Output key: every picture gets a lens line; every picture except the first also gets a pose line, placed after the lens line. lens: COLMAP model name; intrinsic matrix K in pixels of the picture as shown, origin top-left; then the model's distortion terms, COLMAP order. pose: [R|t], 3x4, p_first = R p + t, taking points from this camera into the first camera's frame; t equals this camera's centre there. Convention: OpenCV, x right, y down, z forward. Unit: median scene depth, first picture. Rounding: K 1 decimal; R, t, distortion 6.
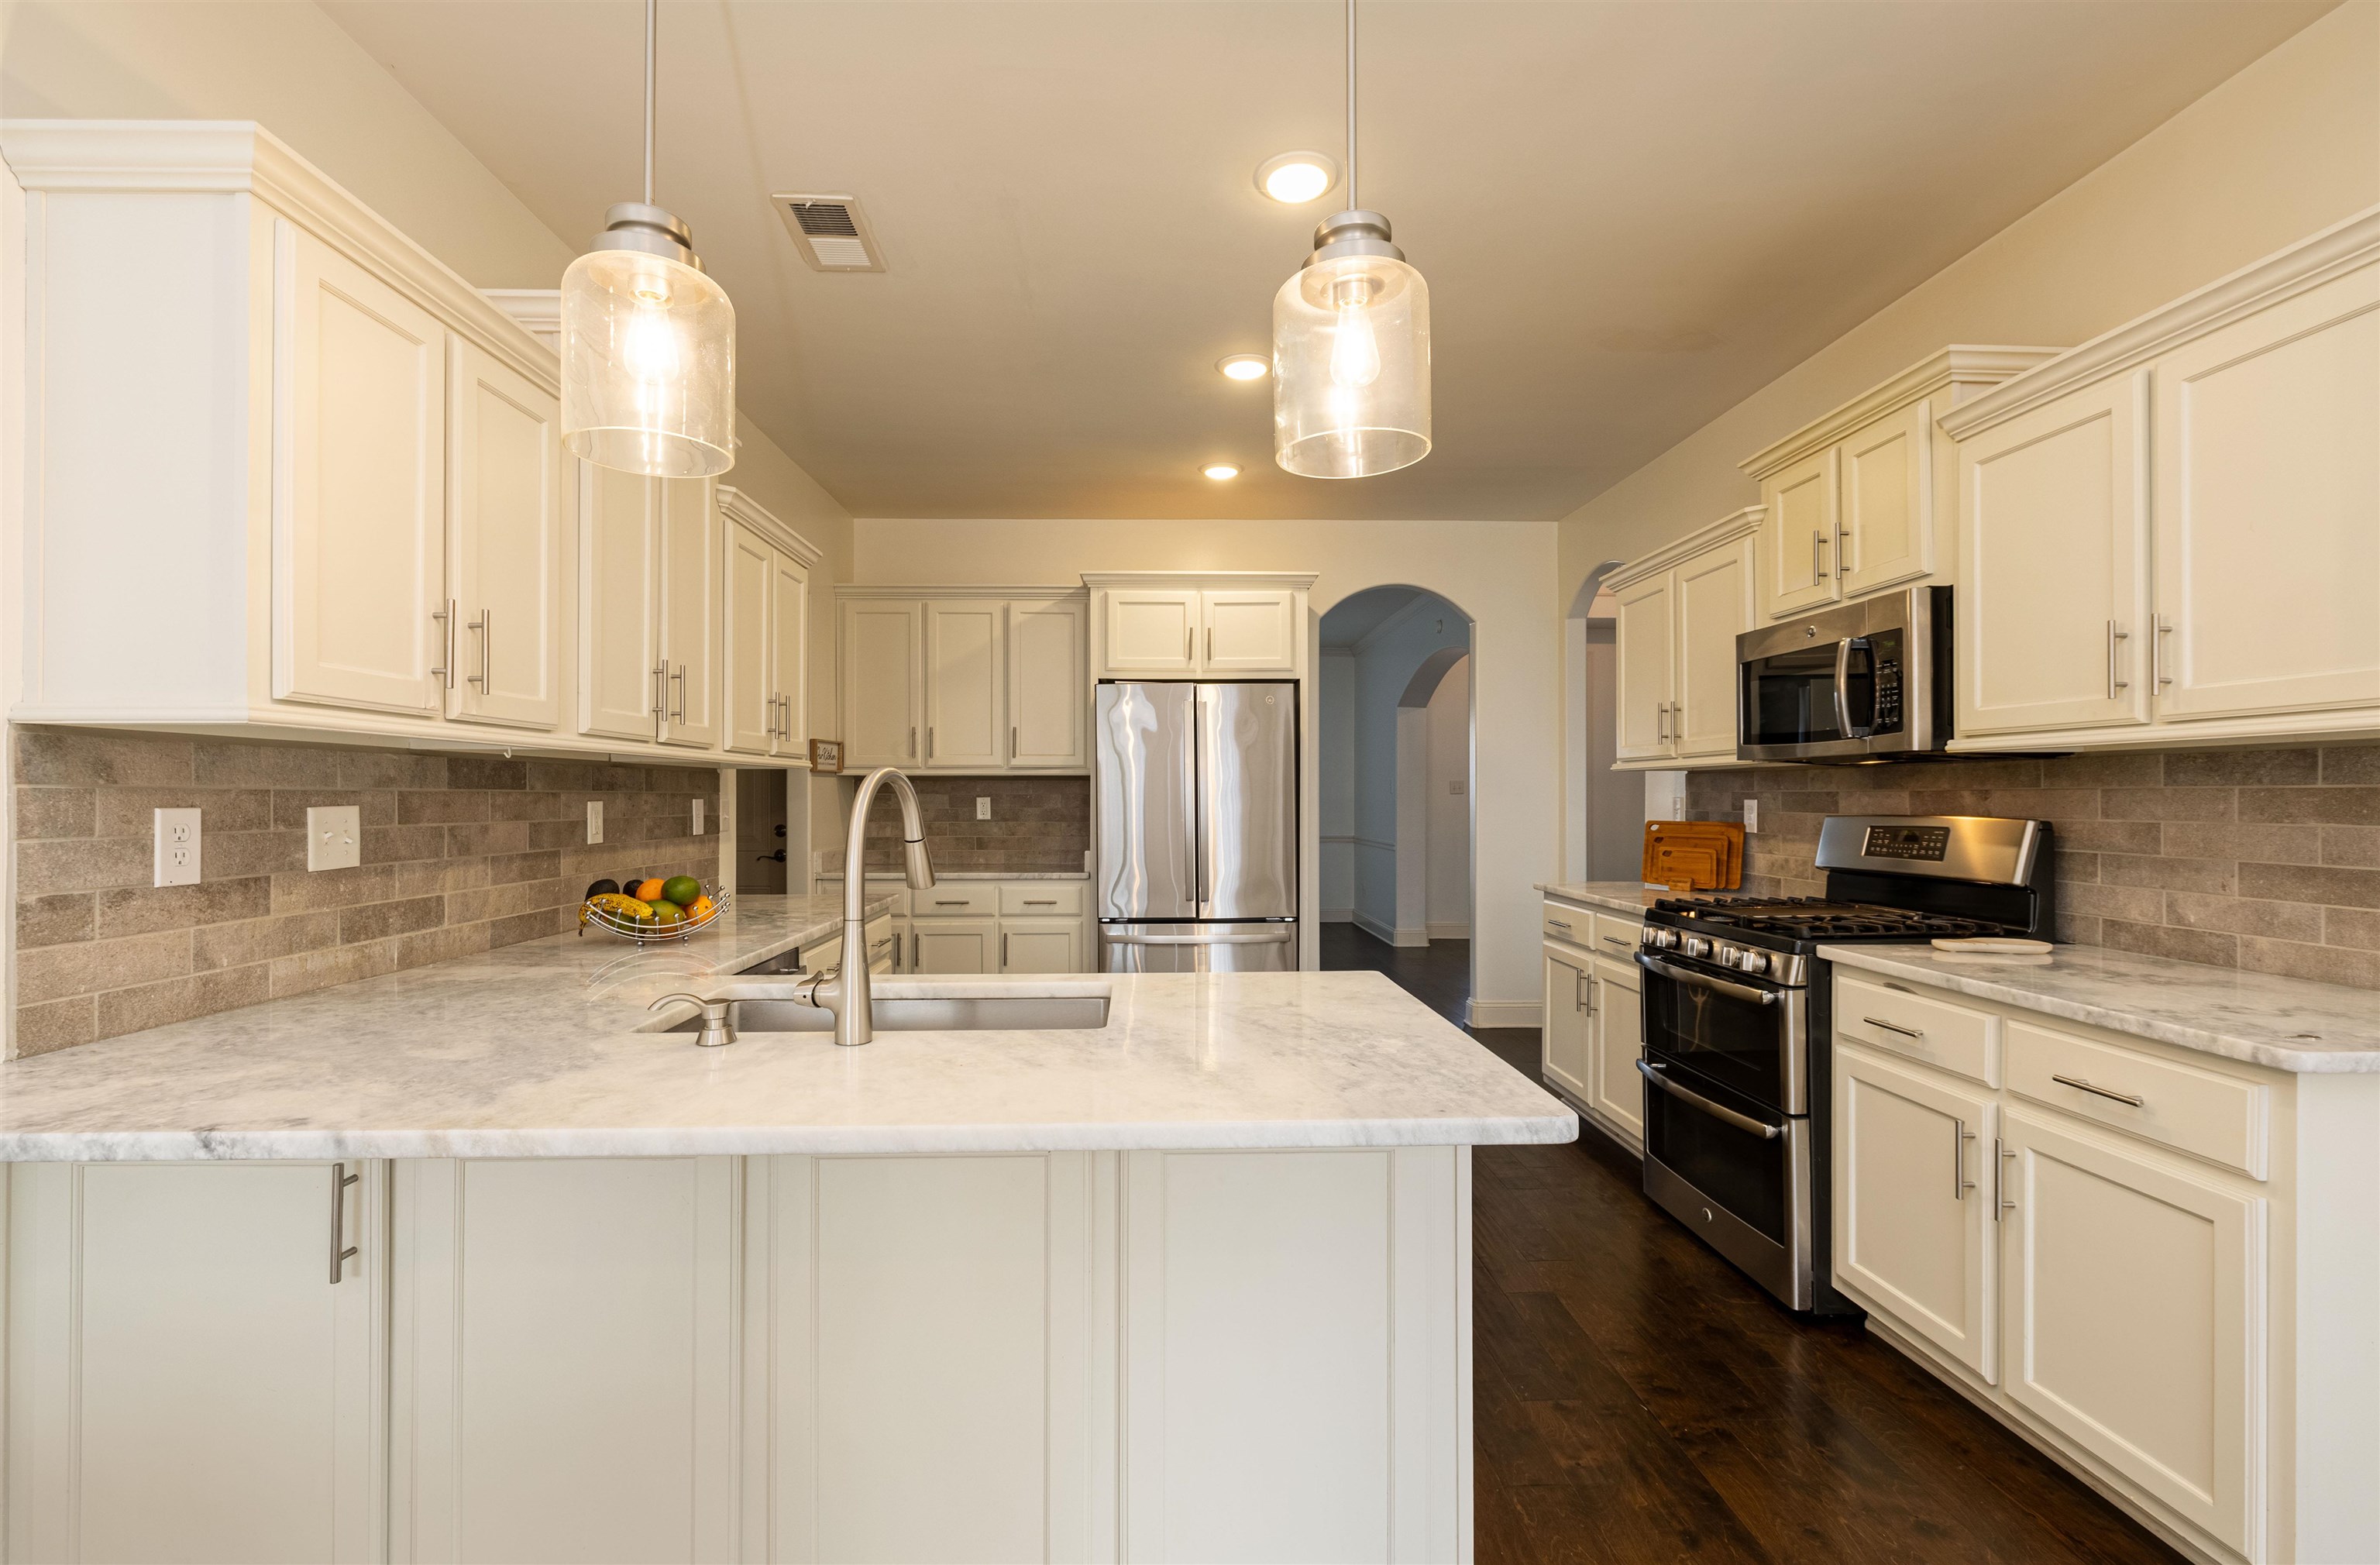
lens RADIAL K [[1024.8, 0, 1167.8], [0, 1024.8, 794.3], [0, 0, 1]] dist [-0.002347, -0.000333]
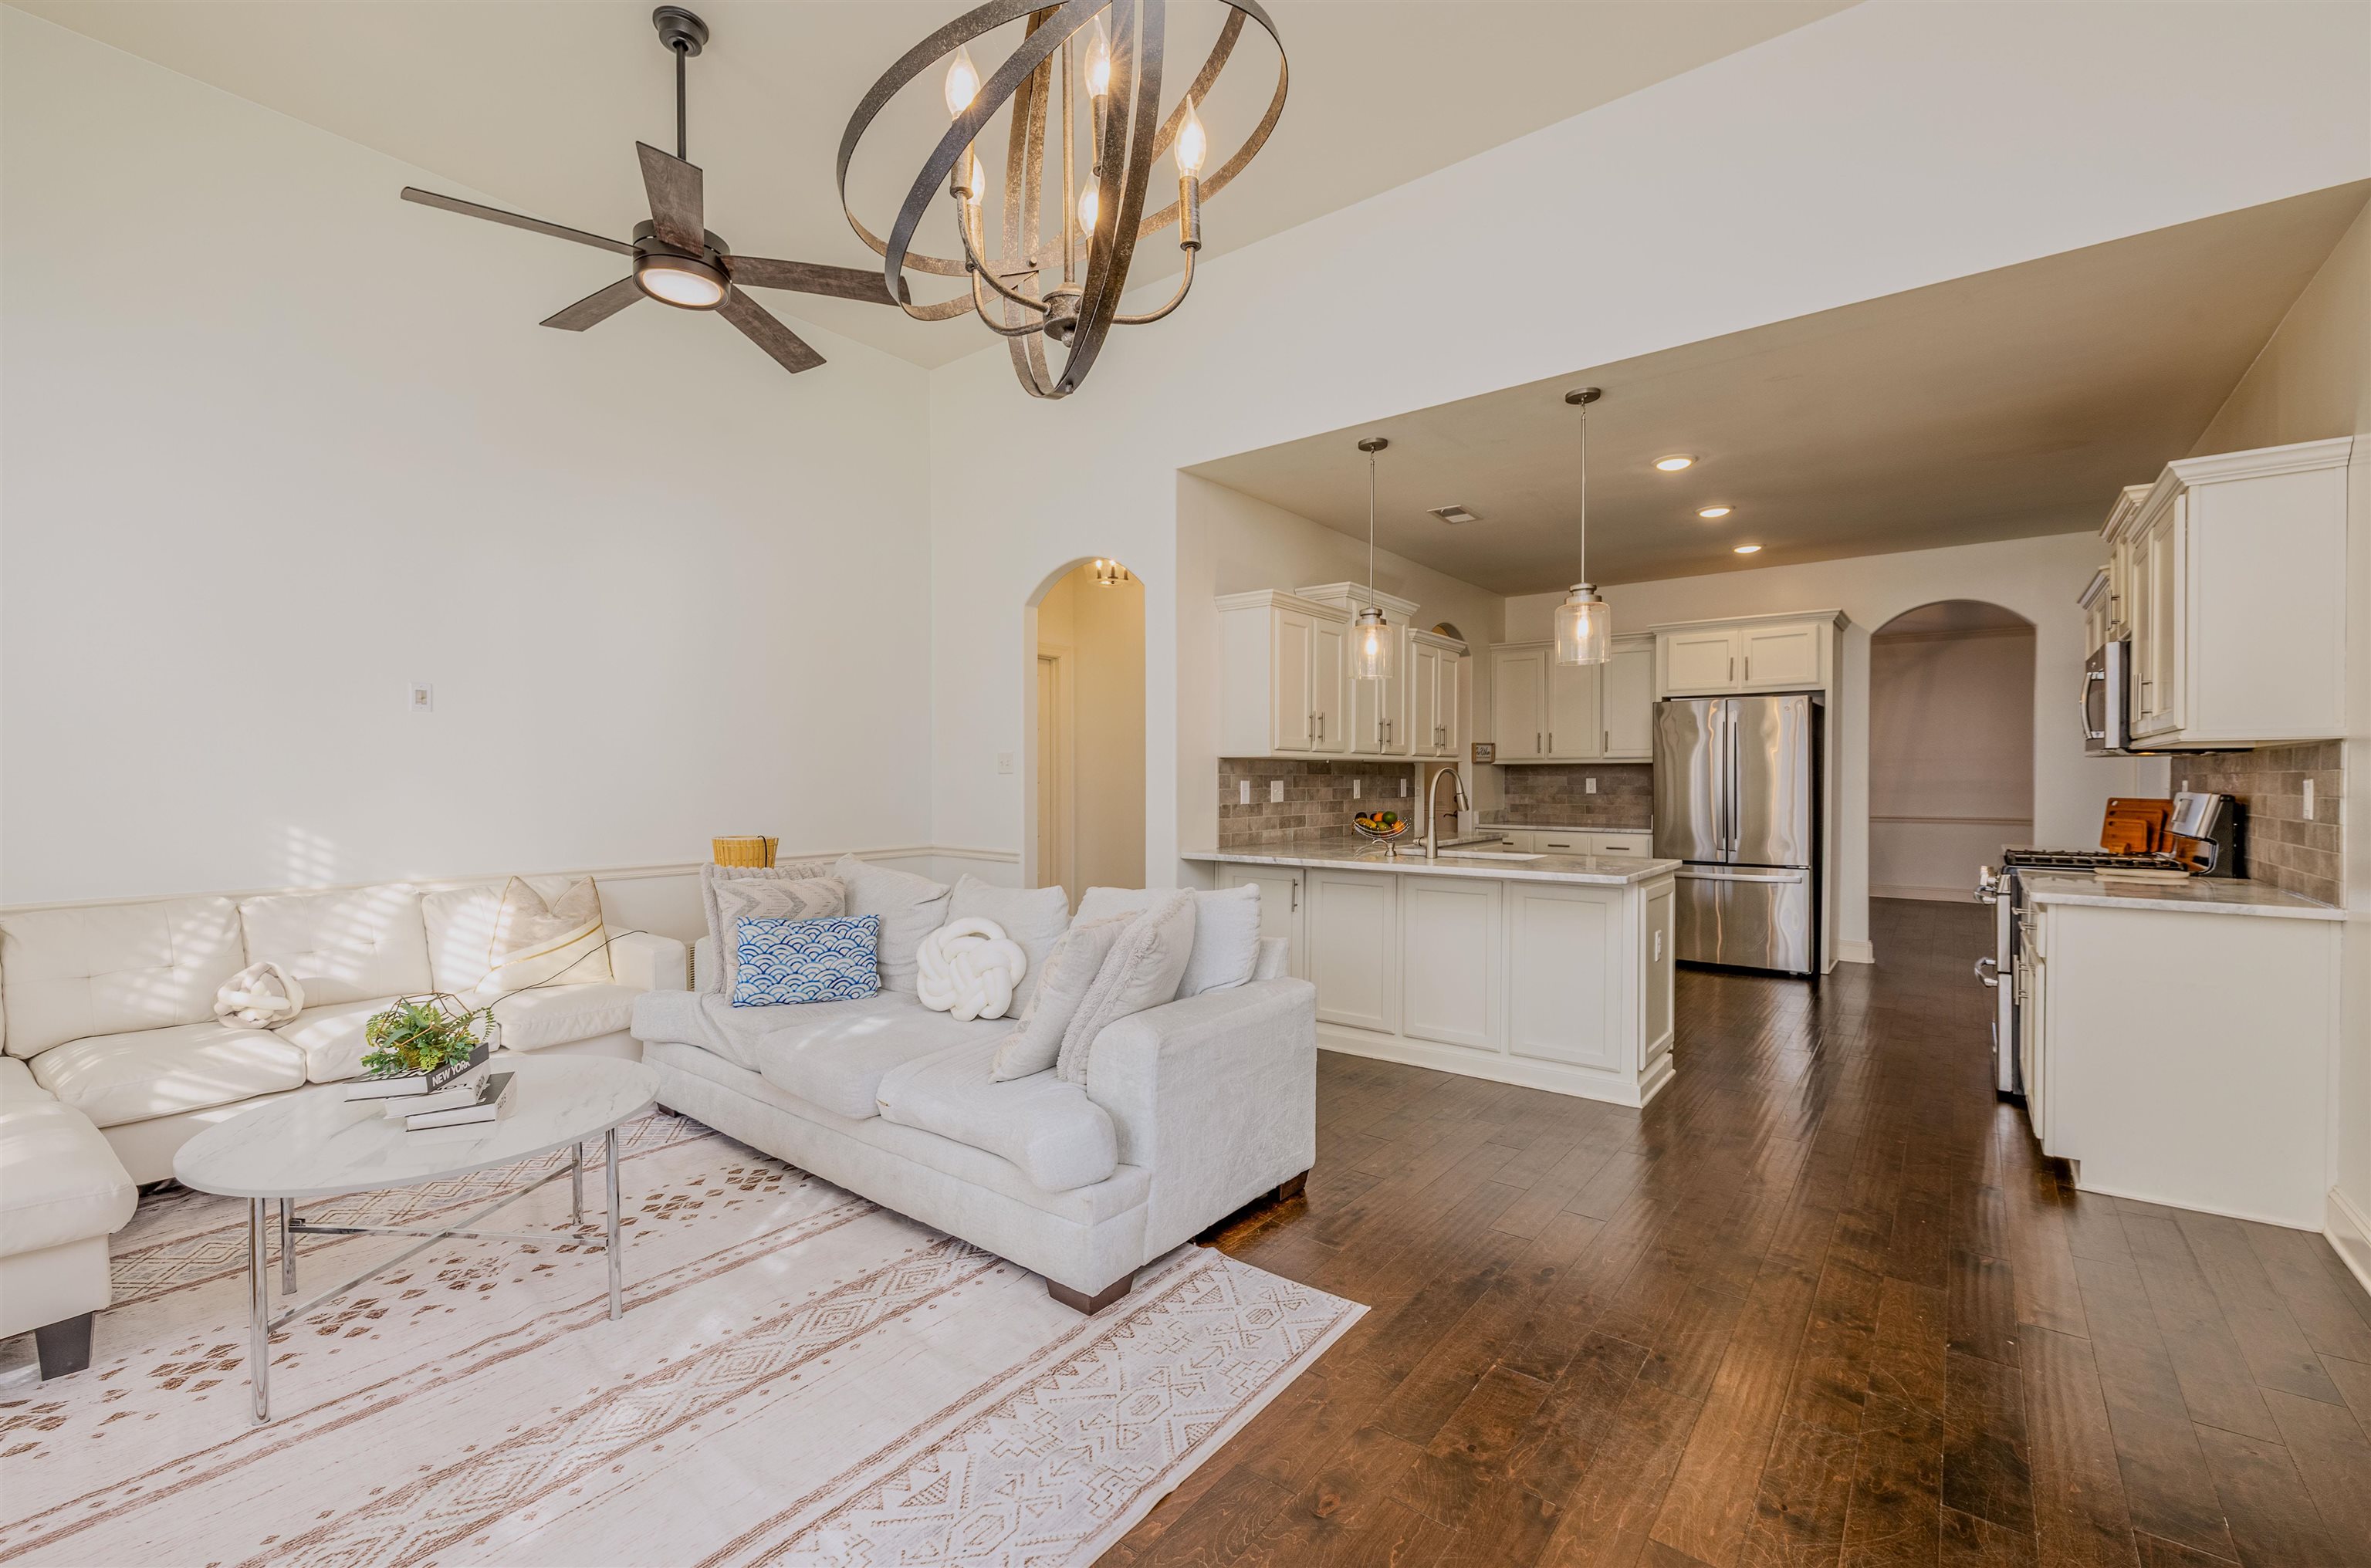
lens RADIAL K [[1020.8, 0, 1189.8], [0, 1020.8, 782.5], [0, 0, 1]] dist [-0.002347, -0.000333]
pose [[0.782985, 0.003602, -0.622030, 0.610524], [0.000923, 0.999975, 0.006952, -0.003067], [0.622040, -0.006018, 0.782962, -1.095928]]
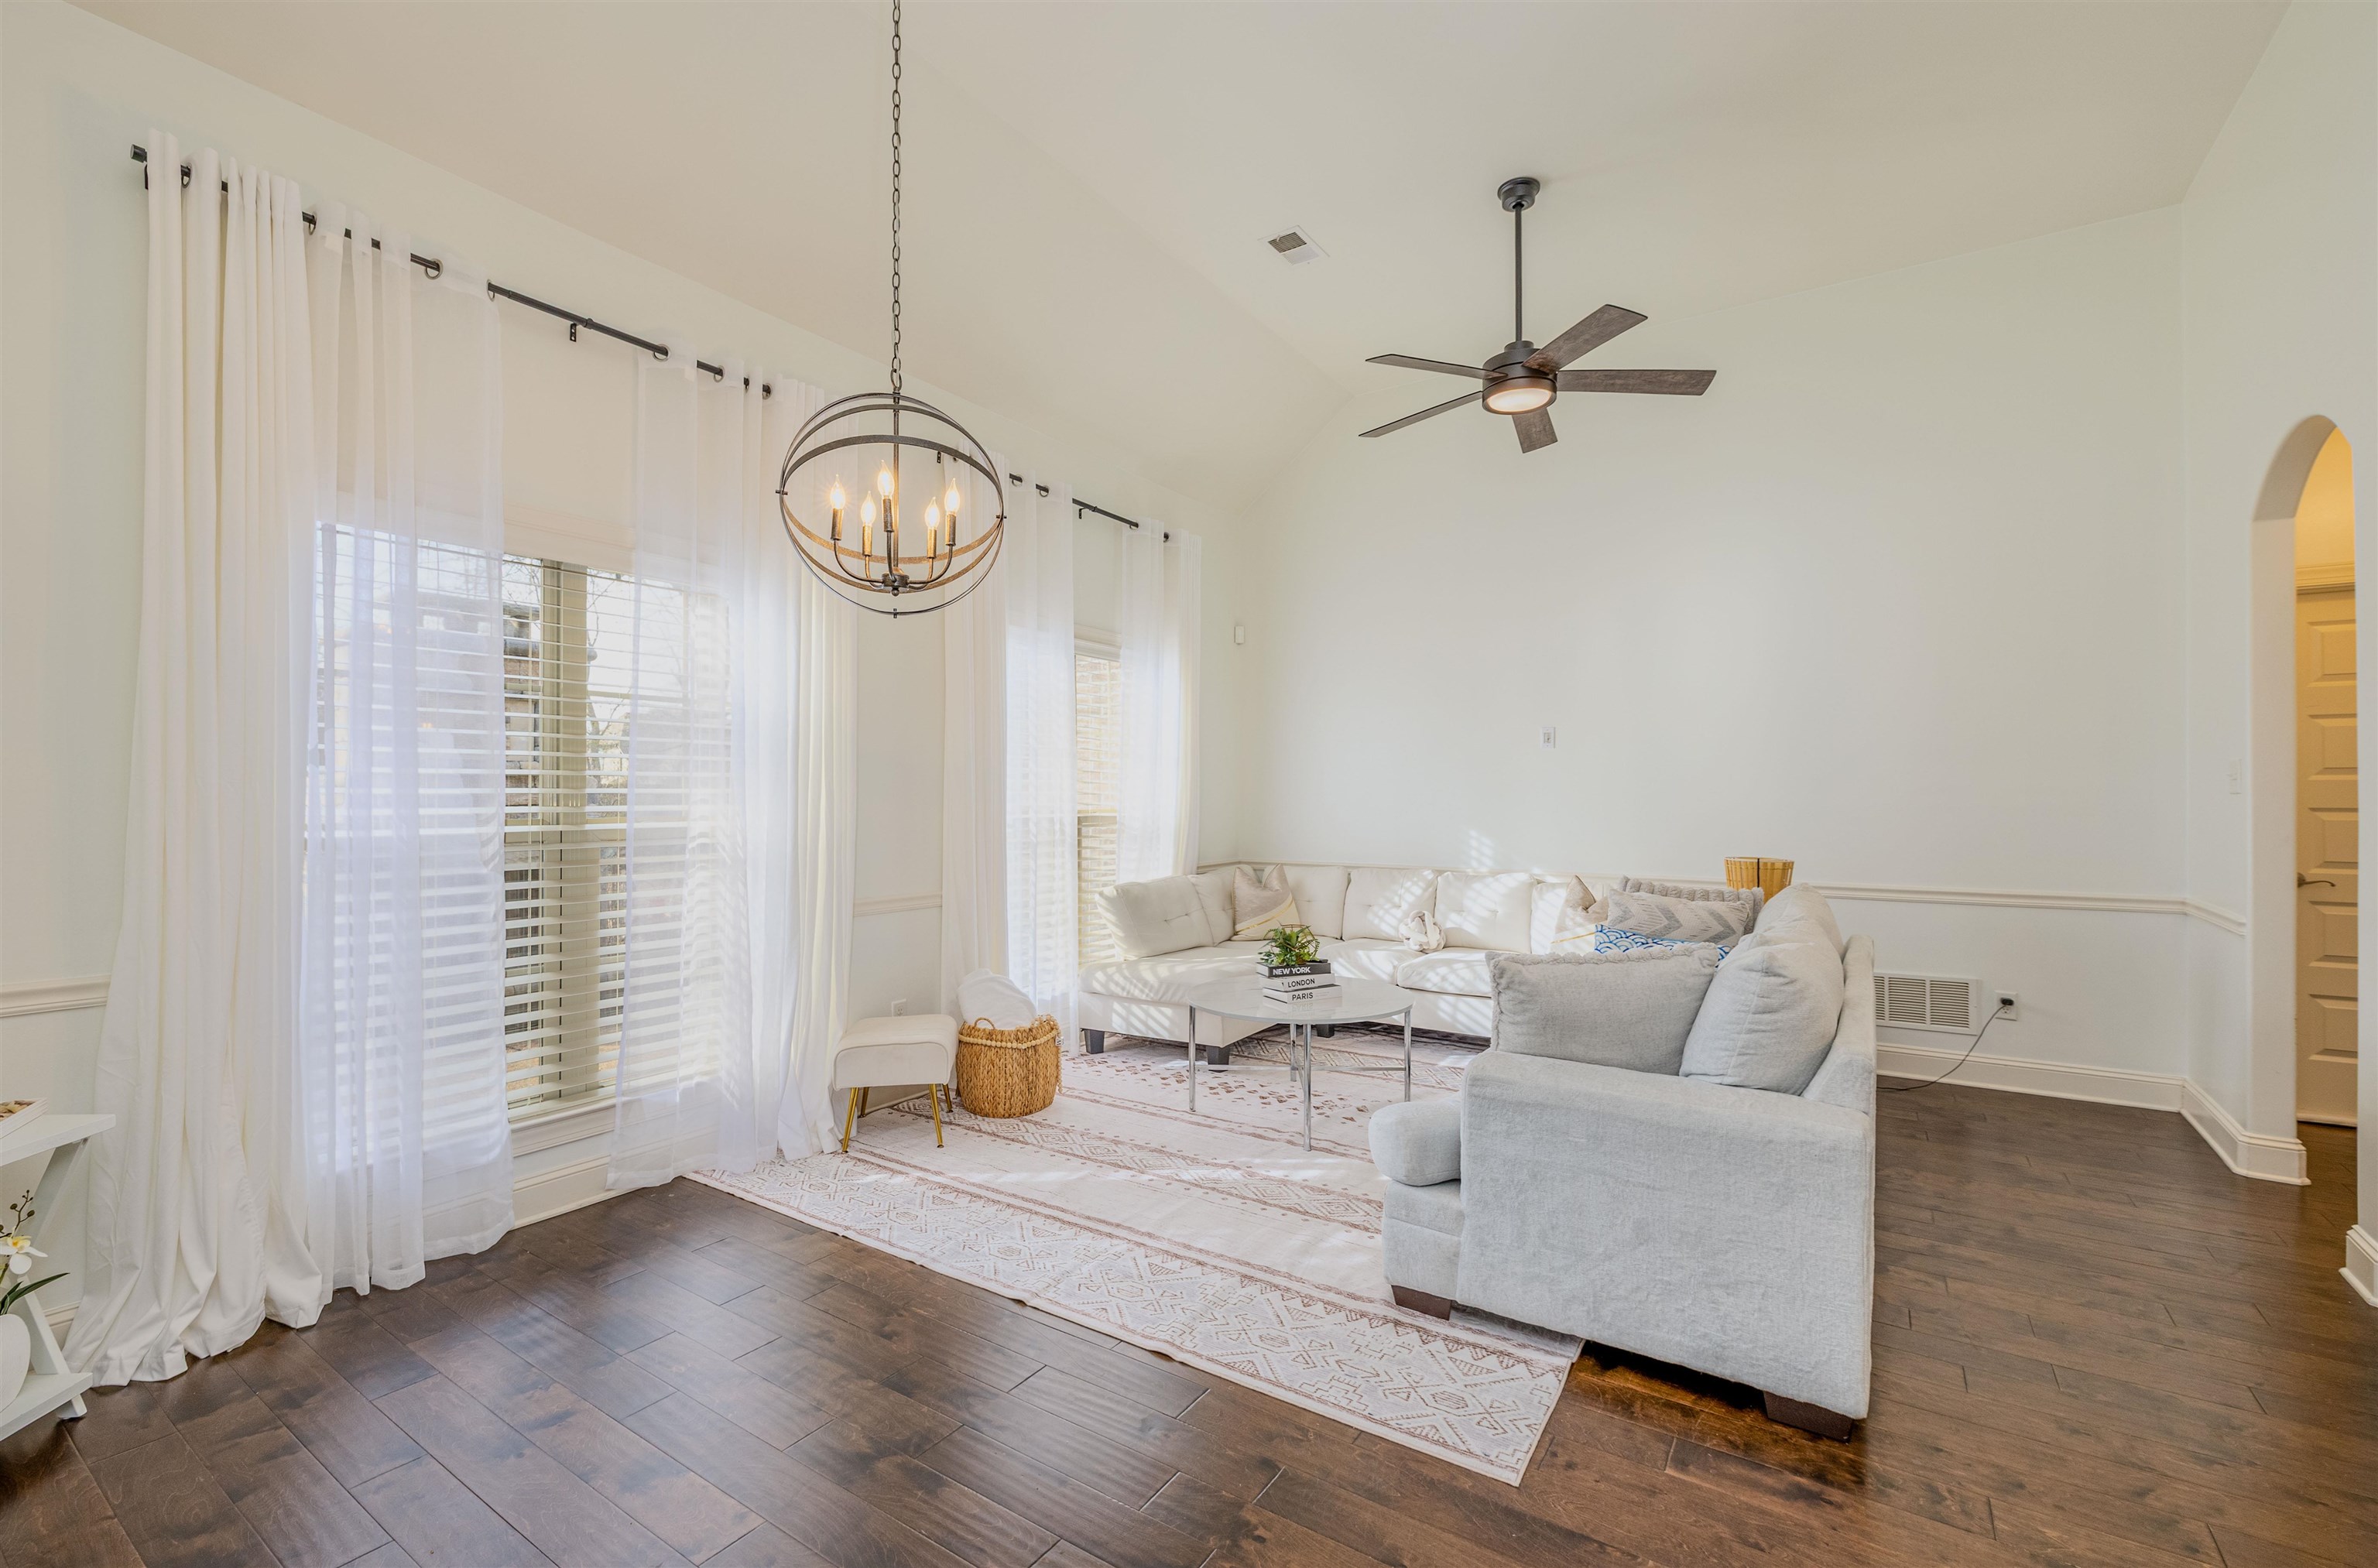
lens RADIAL K [[1023.8, 0, 1166.5], [0, 1023.8, 790.9], [0, 0, 1]] dist [-0.002347, -0.000333]
pose [[-0.587019, -0.003932, -0.809564, 0.920092], [-0.000463, 0.999990, -0.004521, -0.005620], [0.809573, -0.002279, -0.587015, 0.045941]]
